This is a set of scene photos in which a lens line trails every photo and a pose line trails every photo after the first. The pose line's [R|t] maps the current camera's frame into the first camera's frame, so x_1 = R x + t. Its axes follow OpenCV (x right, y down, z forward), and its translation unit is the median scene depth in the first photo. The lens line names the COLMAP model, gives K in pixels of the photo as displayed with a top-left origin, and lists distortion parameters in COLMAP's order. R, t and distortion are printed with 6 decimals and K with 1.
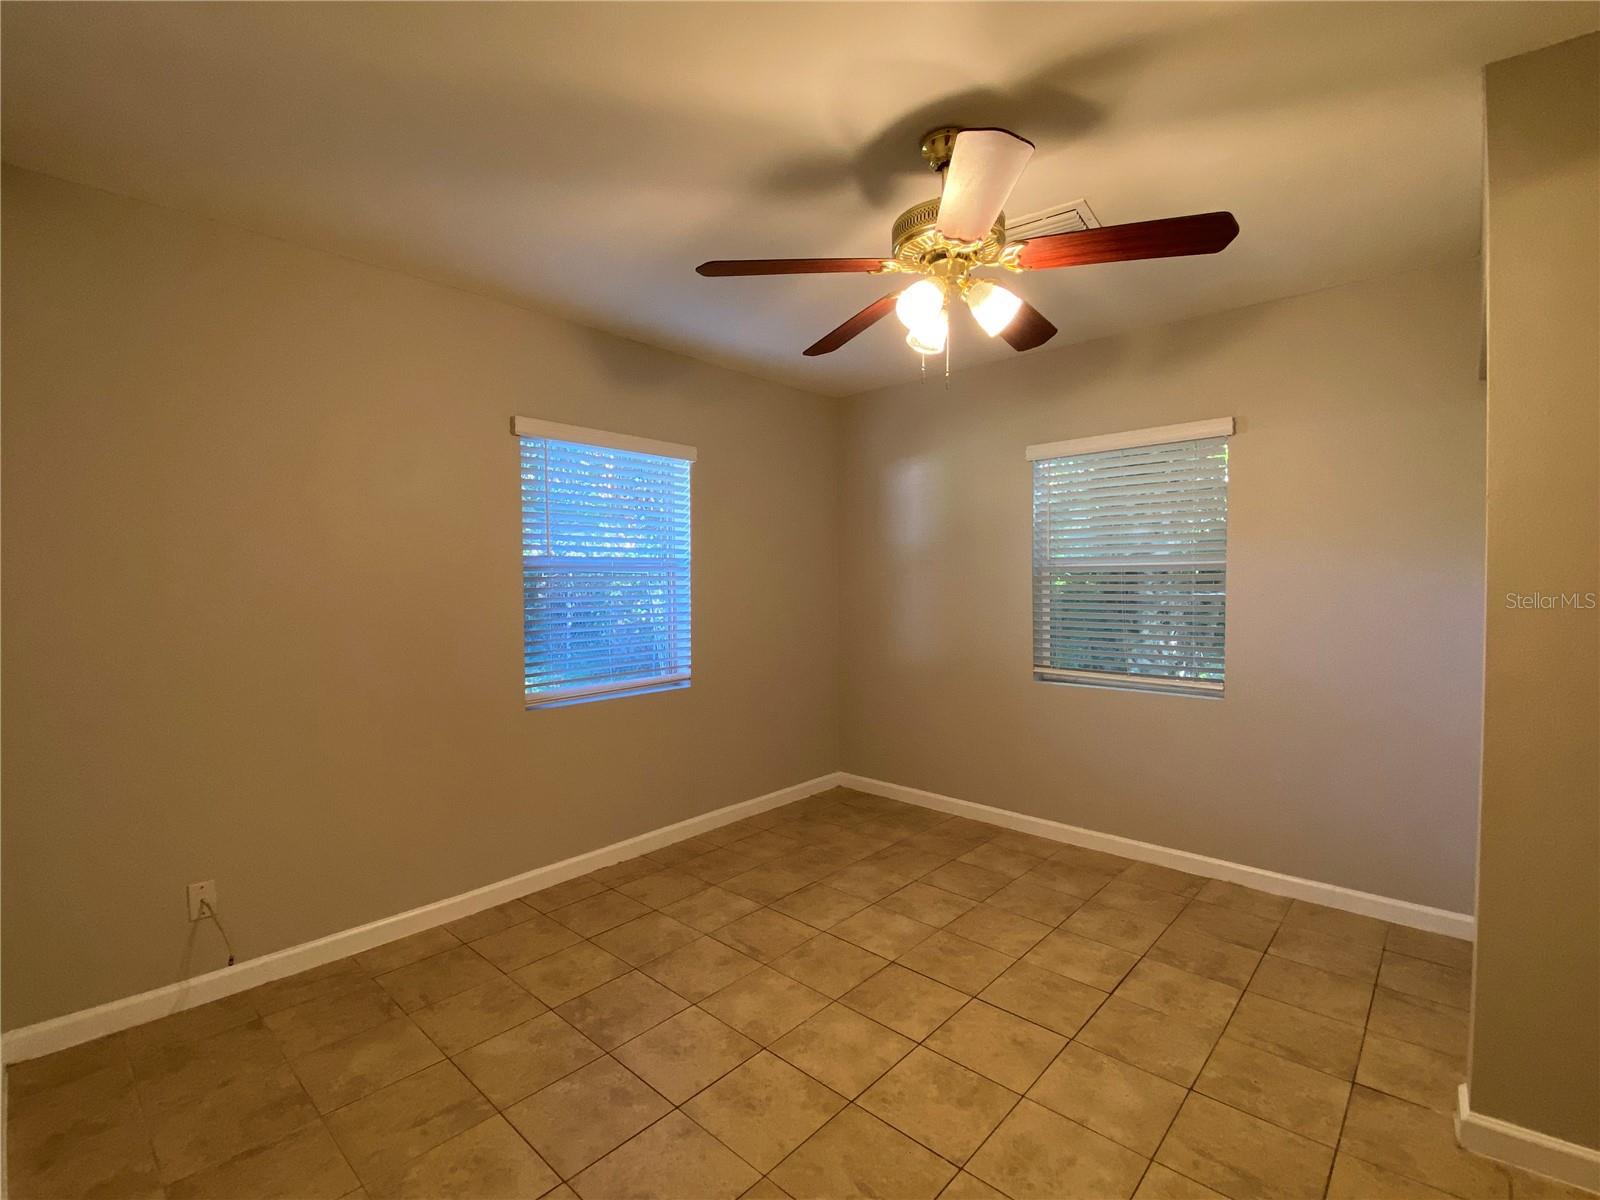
lens RADIAL K [[729.1, 0, 800.2], [0, 729.1, 593.9], [0, 0, 1]] dist [-0.010117, -0.001079]
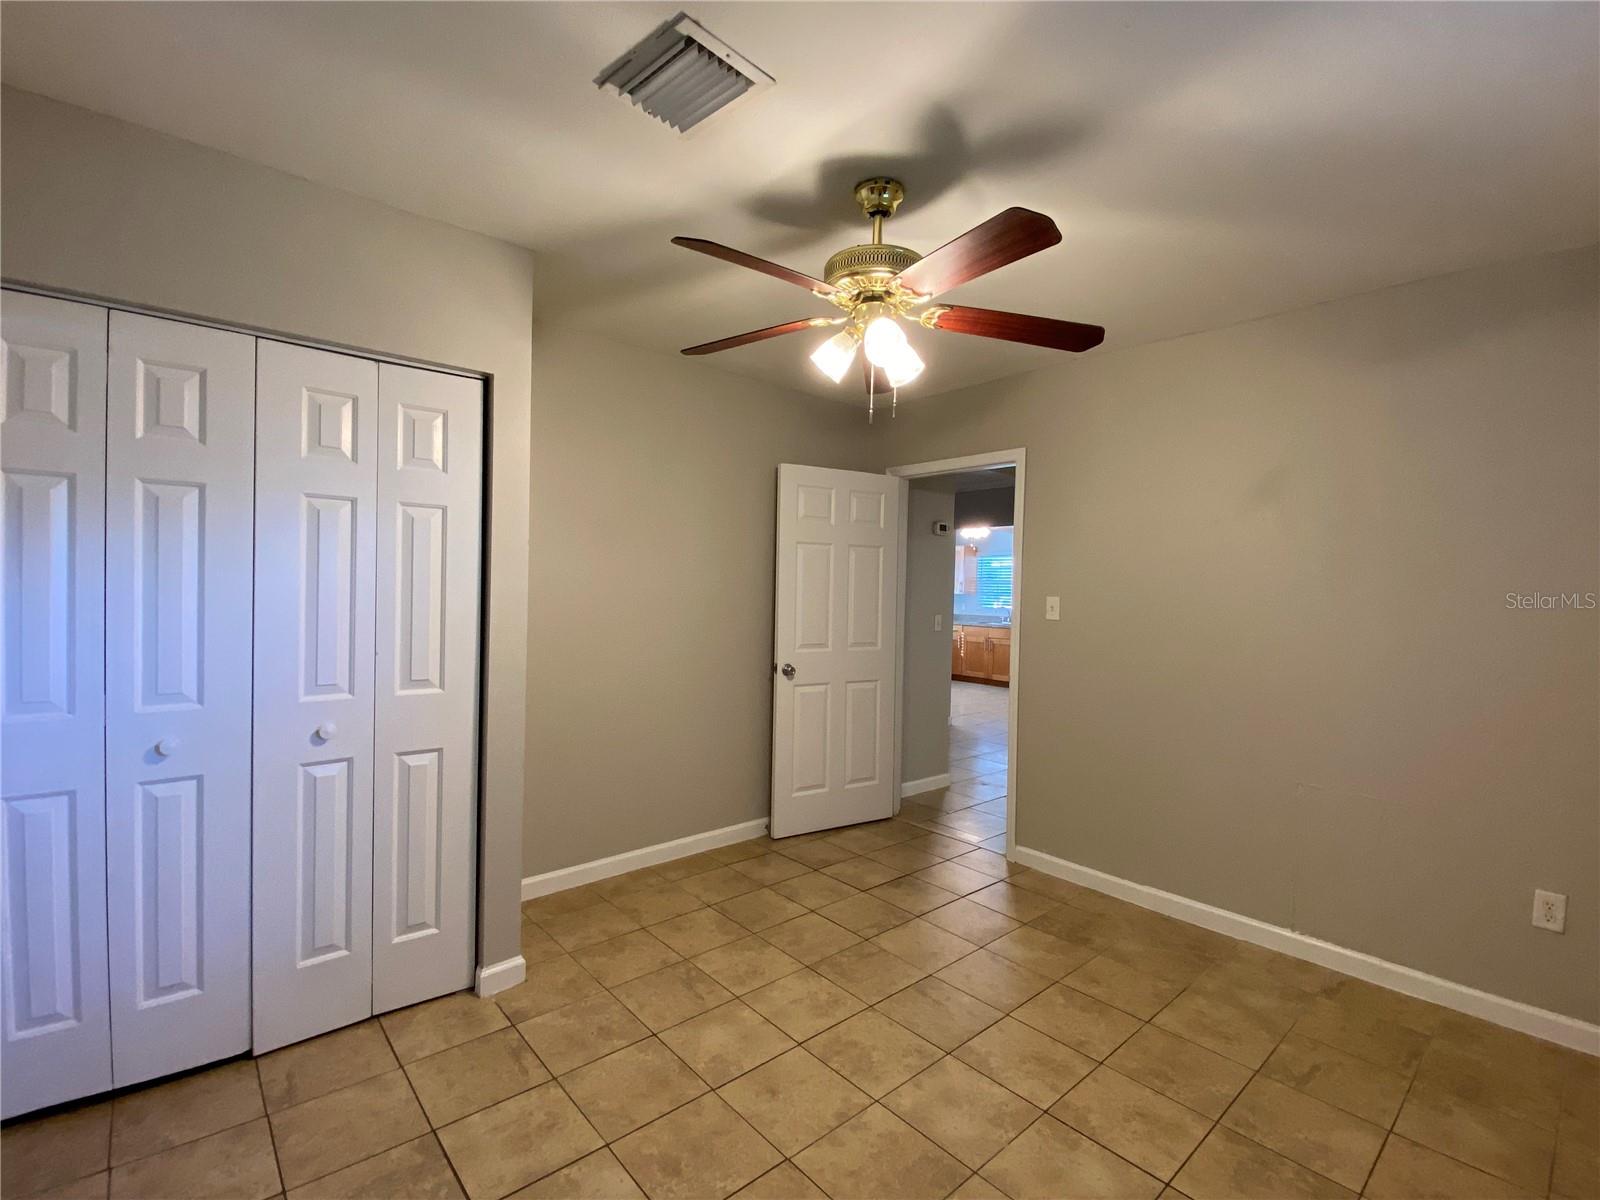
lens RADIAL K [[729.1, 0, 799.6], [0, 729.1, 601.9], [0, 0, 1]] dist [-0.010117, -0.001079]
pose [[-0.994124, -0.020787, 0.106235, 0.185511], [-0.017739, 0.999406, 0.029557, -0.050851], [-0.106786, 0.027499, -0.993902, 2.008915]]
